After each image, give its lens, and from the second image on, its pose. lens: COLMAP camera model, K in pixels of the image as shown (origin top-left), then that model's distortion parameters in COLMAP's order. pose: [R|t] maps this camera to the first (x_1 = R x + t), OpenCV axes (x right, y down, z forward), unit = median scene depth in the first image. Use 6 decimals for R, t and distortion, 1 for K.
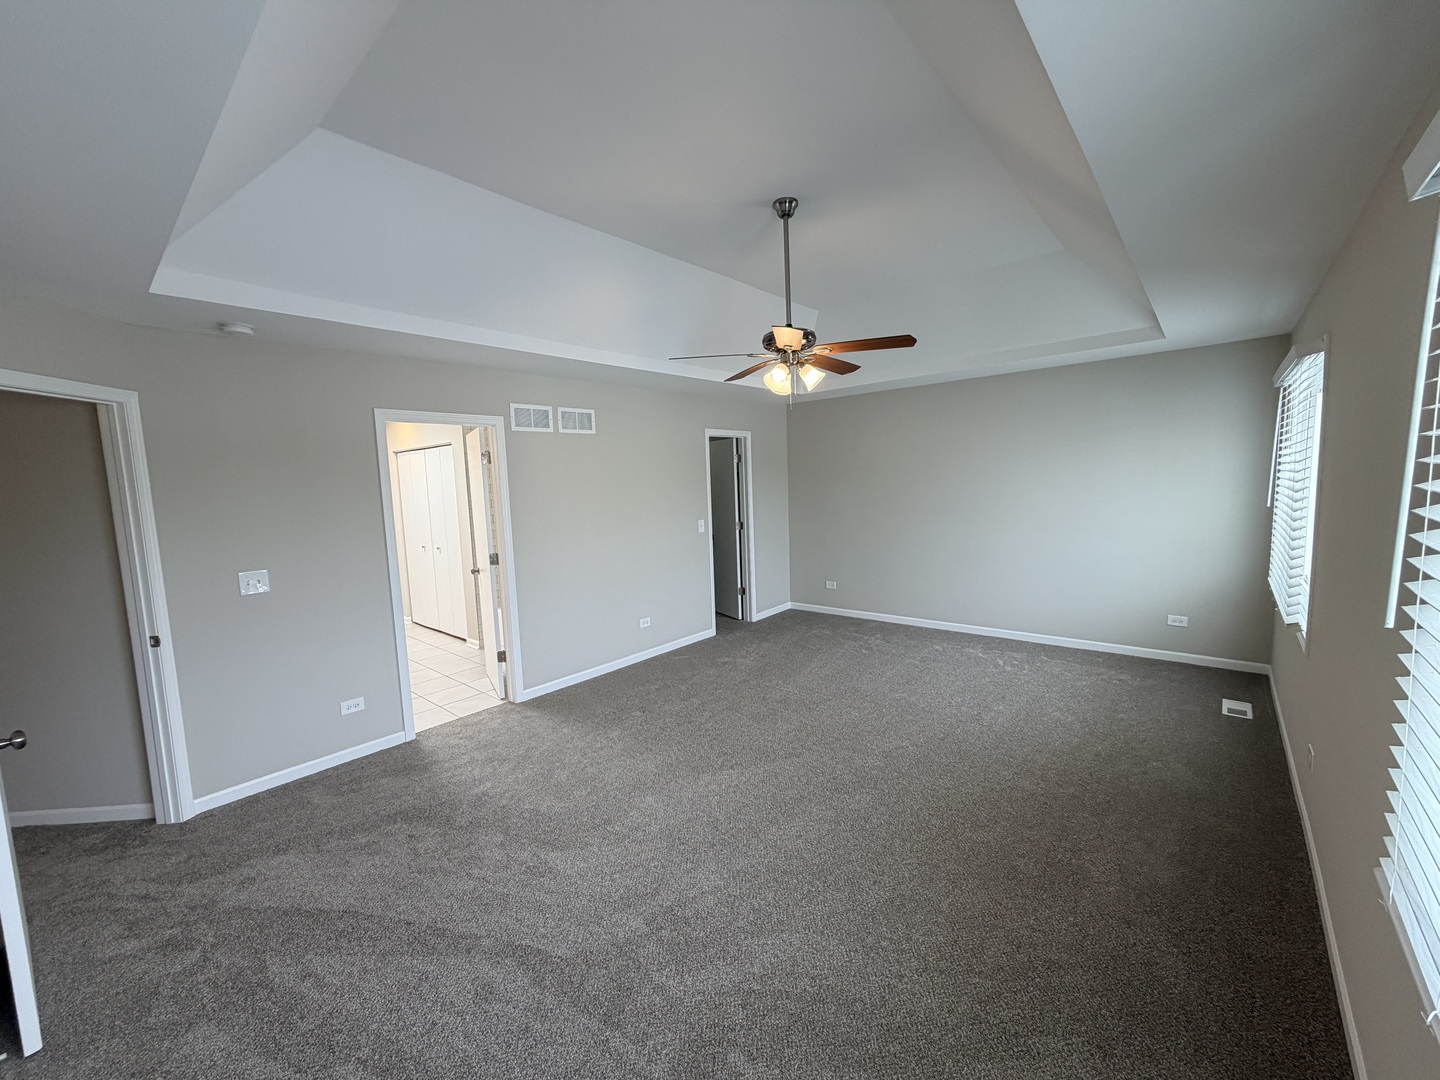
lens RADIAL K [[573.4, 0, 716.3], [0, 573.4, 537.7], [0, 0, 1]] dist [-0.000766, 0.000145]
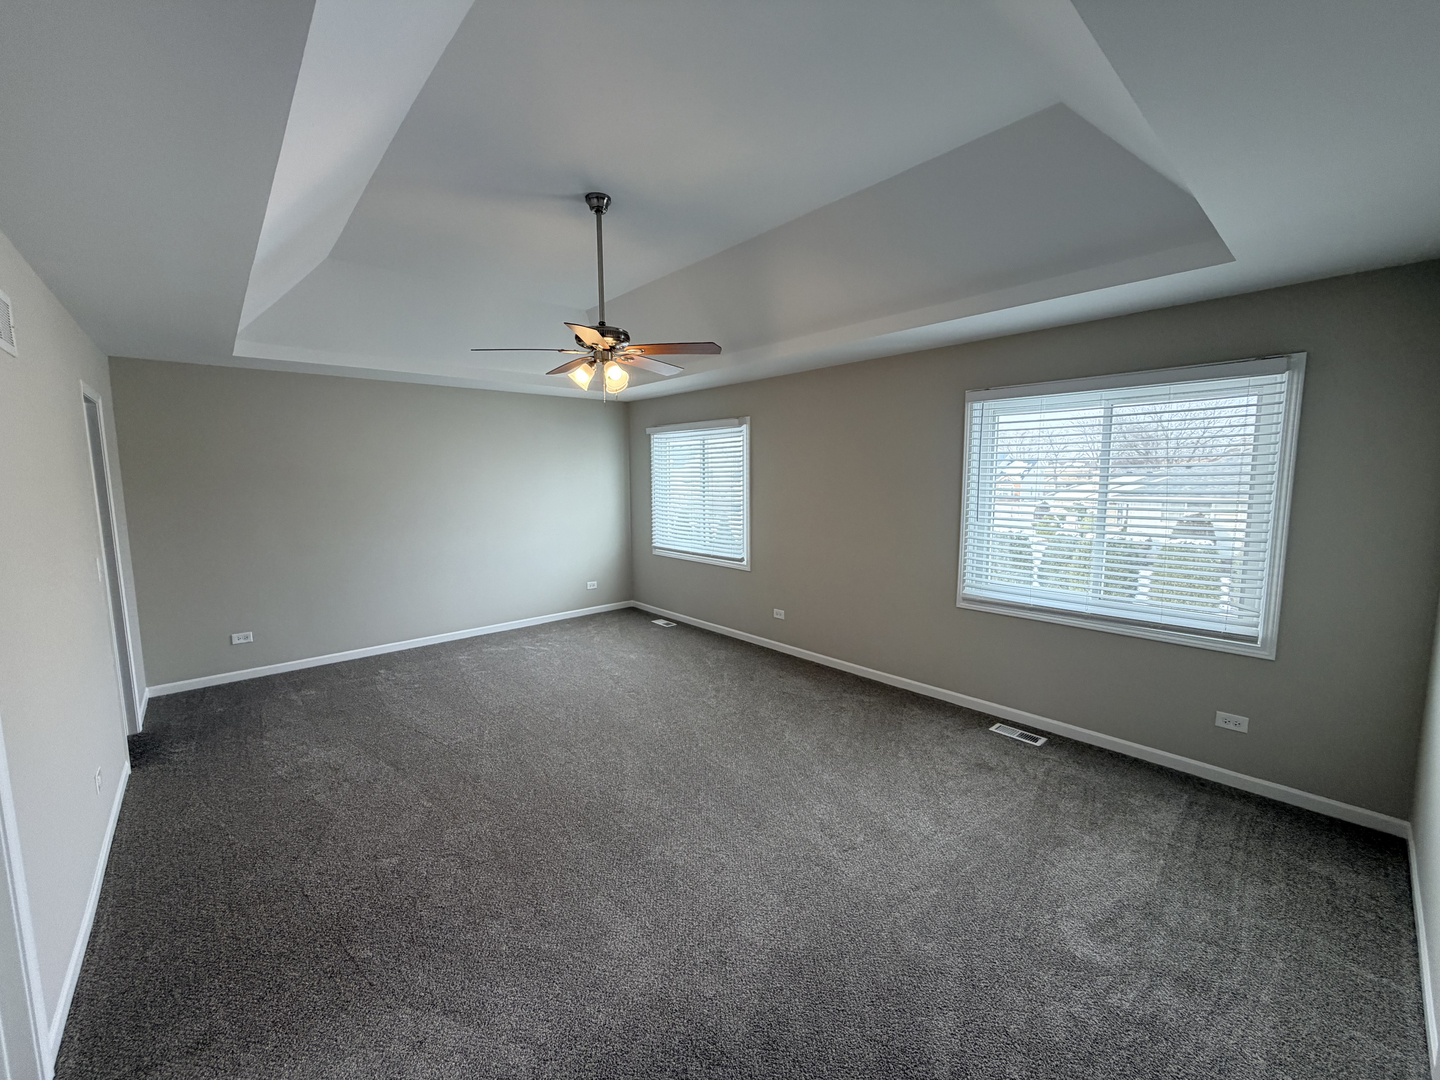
lens RADIAL K [[573.4, 0, 716.3], [0, 573.4, 537.7], [0, 0, 1]] dist [-0.000766, 0.000145]
pose [[0.130188, -0.071981, 0.988873, -0.550163], [0.105009, 0.992753, 0.058439, -0.024662], [-0.985913, 0.096233, 0.136803, 0.457255]]
